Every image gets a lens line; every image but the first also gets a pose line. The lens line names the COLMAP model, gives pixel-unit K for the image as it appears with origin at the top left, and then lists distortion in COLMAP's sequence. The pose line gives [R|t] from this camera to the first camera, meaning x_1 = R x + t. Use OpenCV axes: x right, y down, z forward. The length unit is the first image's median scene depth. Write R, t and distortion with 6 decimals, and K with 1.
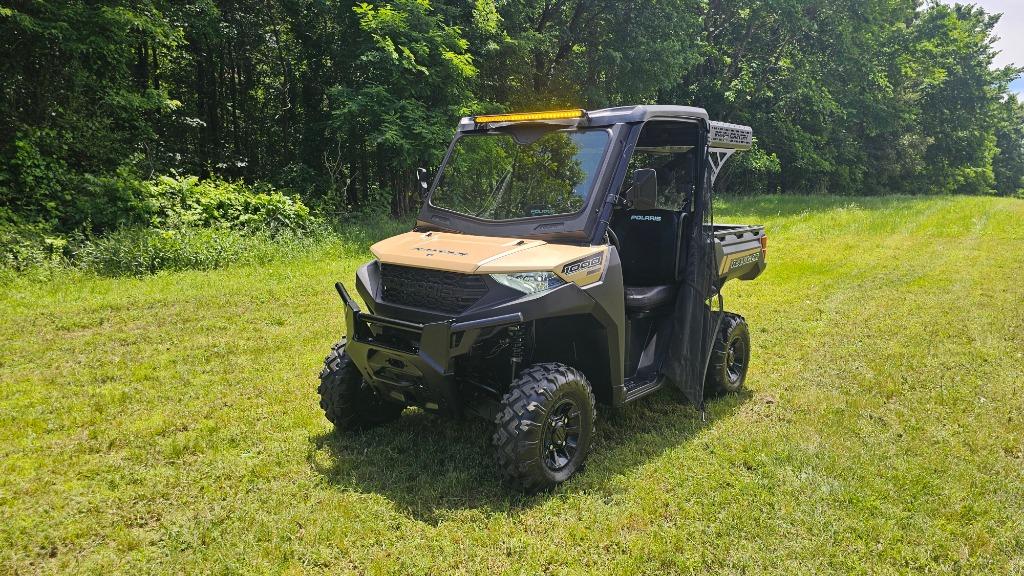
lens RADIAL K [[680.7, 0, 509.6], [0, 680.7, 294.5], [0, 0, 1]] dist [0.061866, -0.056241]
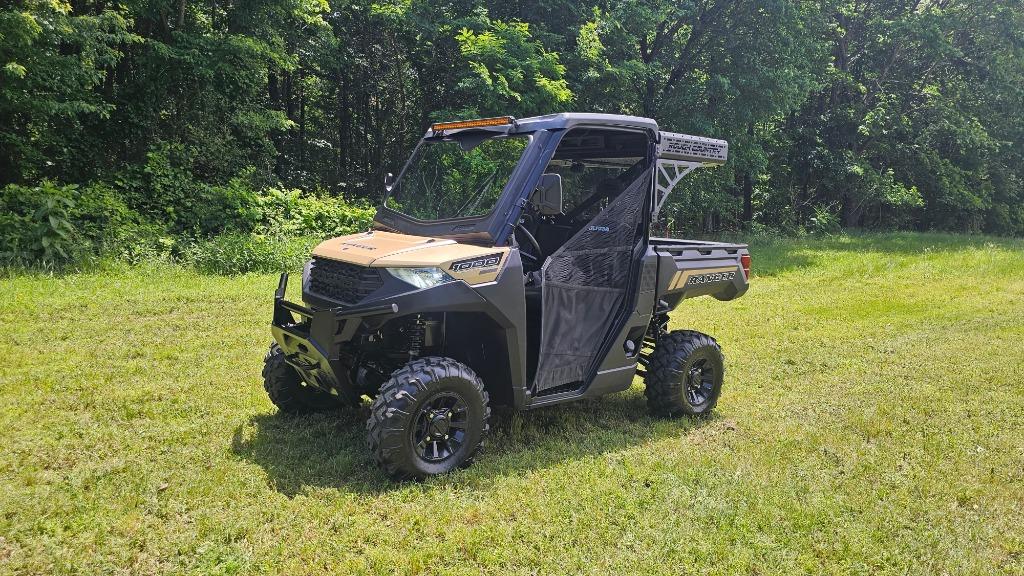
lens RADIAL K [[680.7, 0, 531.9], [0, 680.7, 300.9], [0, 0, 1]] dist [0.061866, -0.056241]
pose [[0.980894, 0.059217, -0.185312, 0.264240], [-0.065502, 0.997460, -0.027975, 0.024276], [0.183185, 0.039579, 0.982281, 0.010203]]
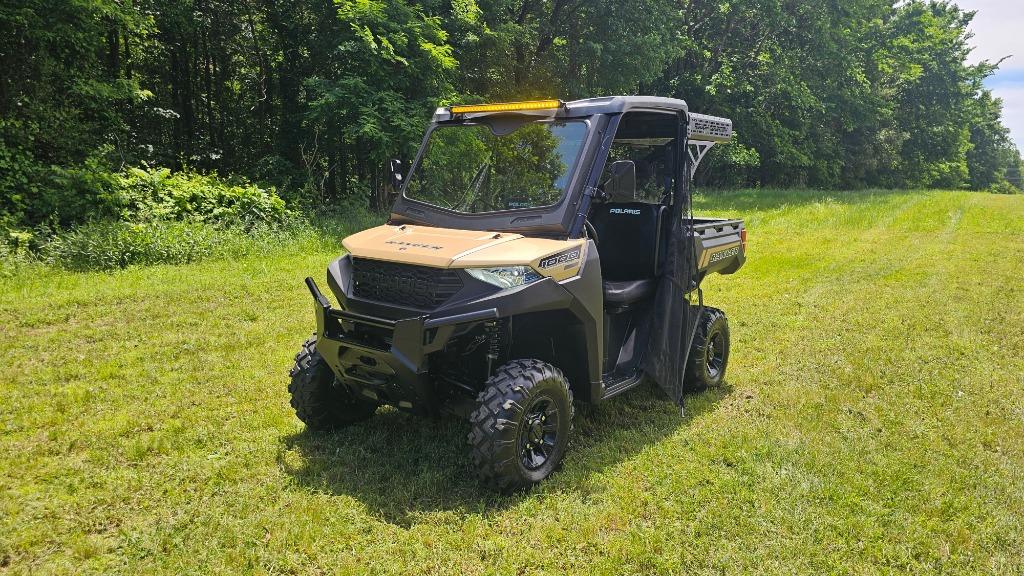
lens RADIAL K [[680.7, 0, 509.7], [0, 680.7, 293.8], [0, 0, 1]] dist [0.061866, -0.056241]
pose [[0.999645, -0.002156, 0.026554, 0.006224], [0.001957, 0.999970, 0.007512, -0.000808], [-0.026569, -0.007457, 0.999619, 0.018226]]
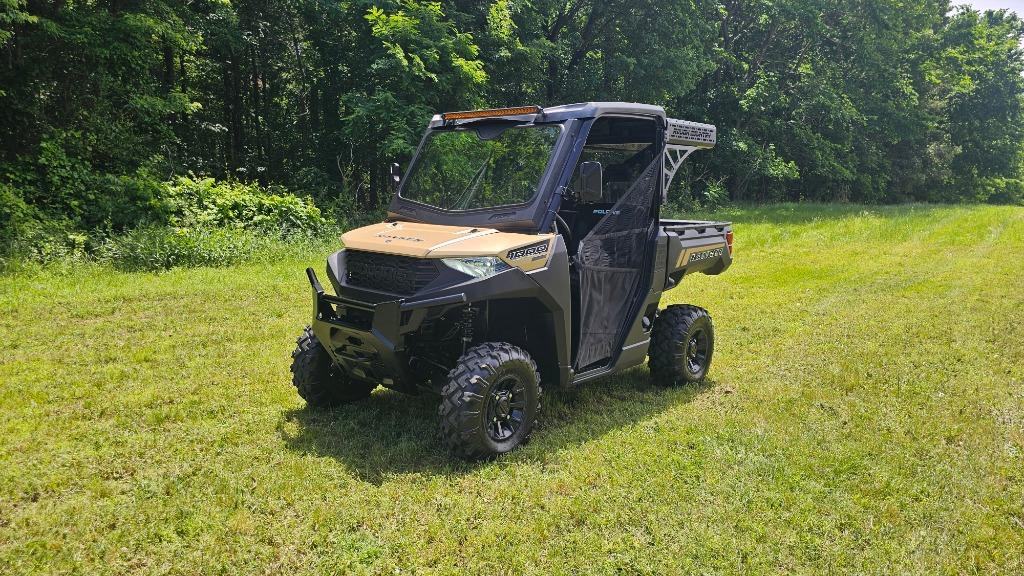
lens RADIAL K [[680.7, 0, 505.5], [0, 680.7, 309.6], [0, 0, 1]] dist [0.061866, -0.056241]
pose [[0.998862, 0.015023, -0.045267, 0.083855], [-0.014669, 0.999859, 0.008140, 0.027733], [0.045383, -0.007467, 0.998942, -0.046777]]
